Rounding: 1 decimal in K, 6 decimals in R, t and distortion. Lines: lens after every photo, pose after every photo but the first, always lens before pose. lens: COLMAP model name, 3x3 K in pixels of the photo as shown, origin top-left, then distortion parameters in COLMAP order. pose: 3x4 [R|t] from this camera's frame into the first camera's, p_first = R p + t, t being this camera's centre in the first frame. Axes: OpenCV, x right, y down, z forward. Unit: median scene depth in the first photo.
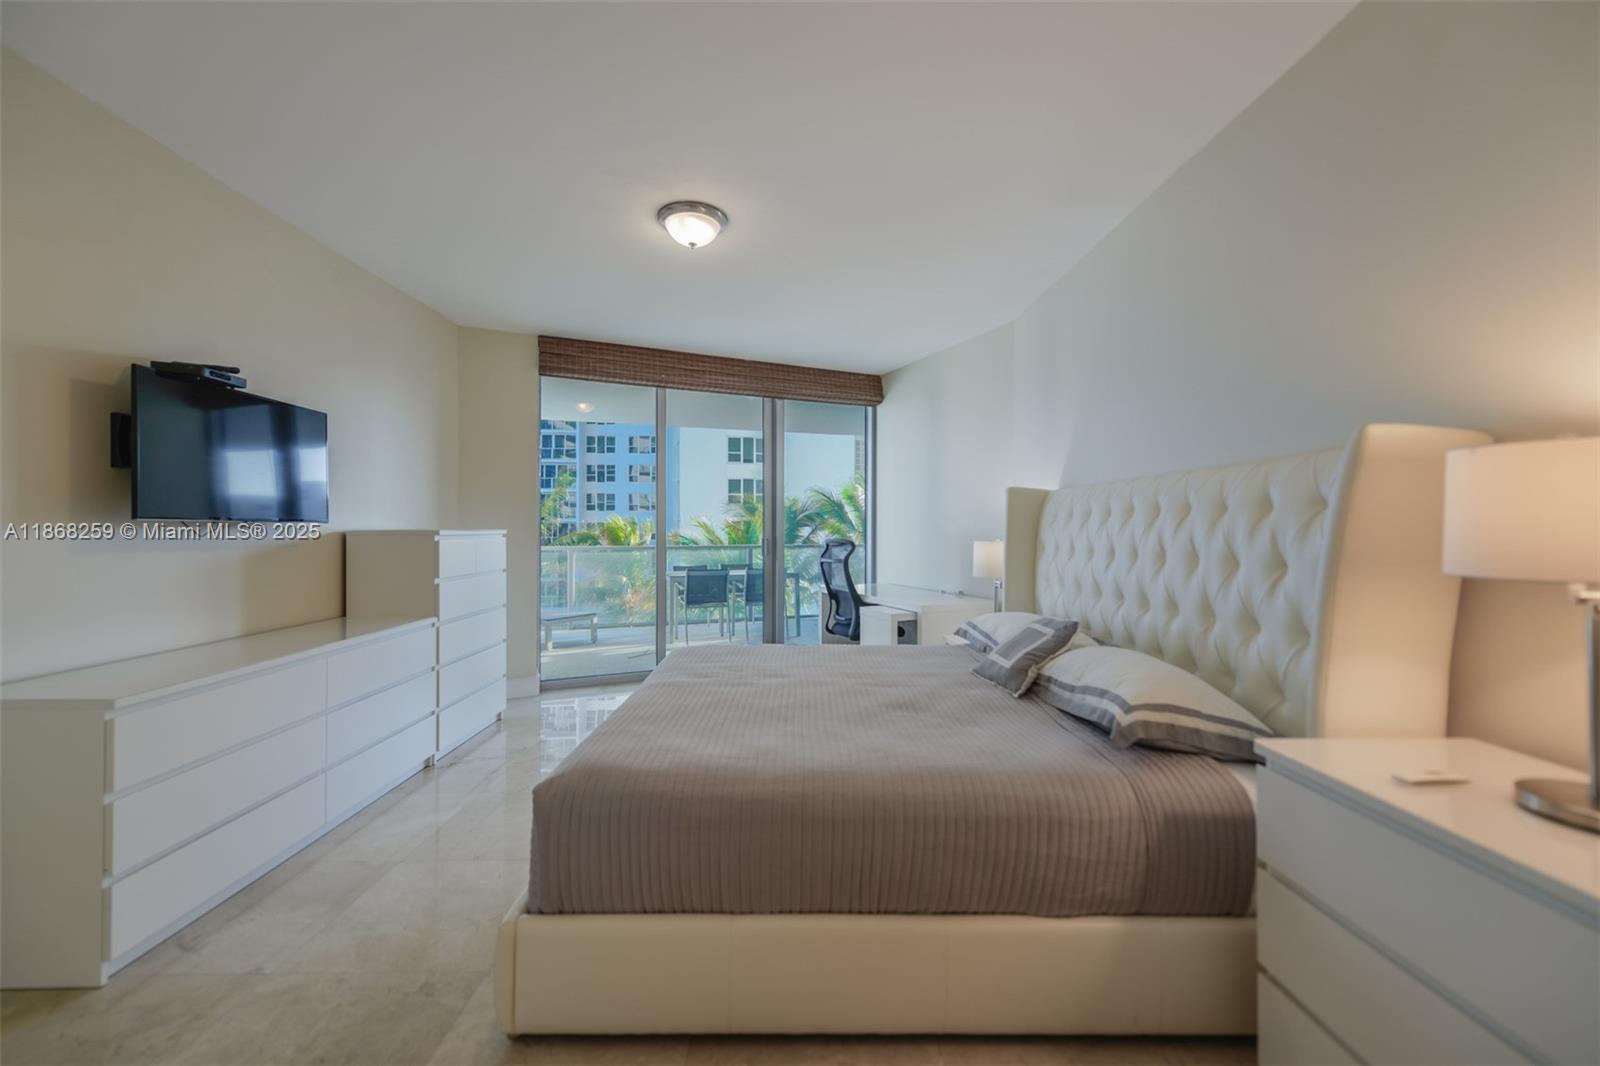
lens RADIAL K [[636.2, 0, 805.0], [0, 636.2, 534.7], [0, 0, 1]] dist [-0.000341, -0.002103]
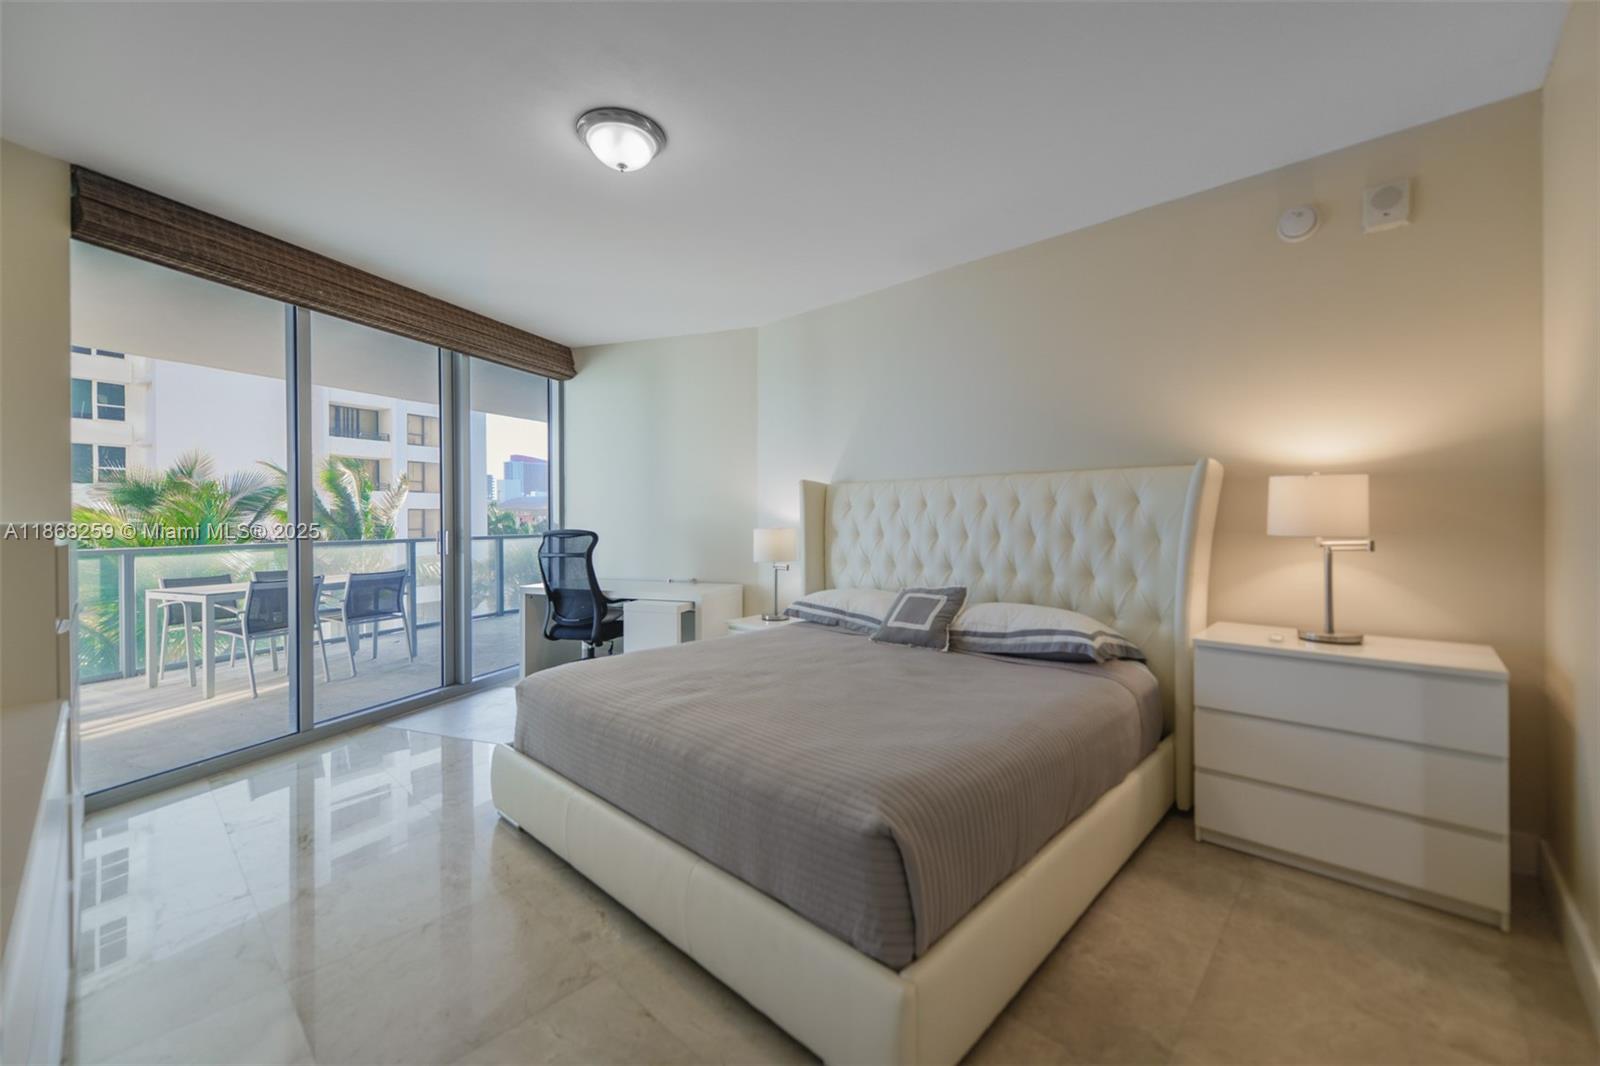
lens RADIAL K [[636.2, 0, 803.3], [0, 636.2, 521.5], [0, 0, 1]] dist [-0.000341, -0.002103]
pose [[0.685302, -0.008735, 0.728207, -0.375744], [0.011988, 0.999928, 0.000713, -0.001240], [-0.728160, 0.008241, 0.685357, 0.174112]]
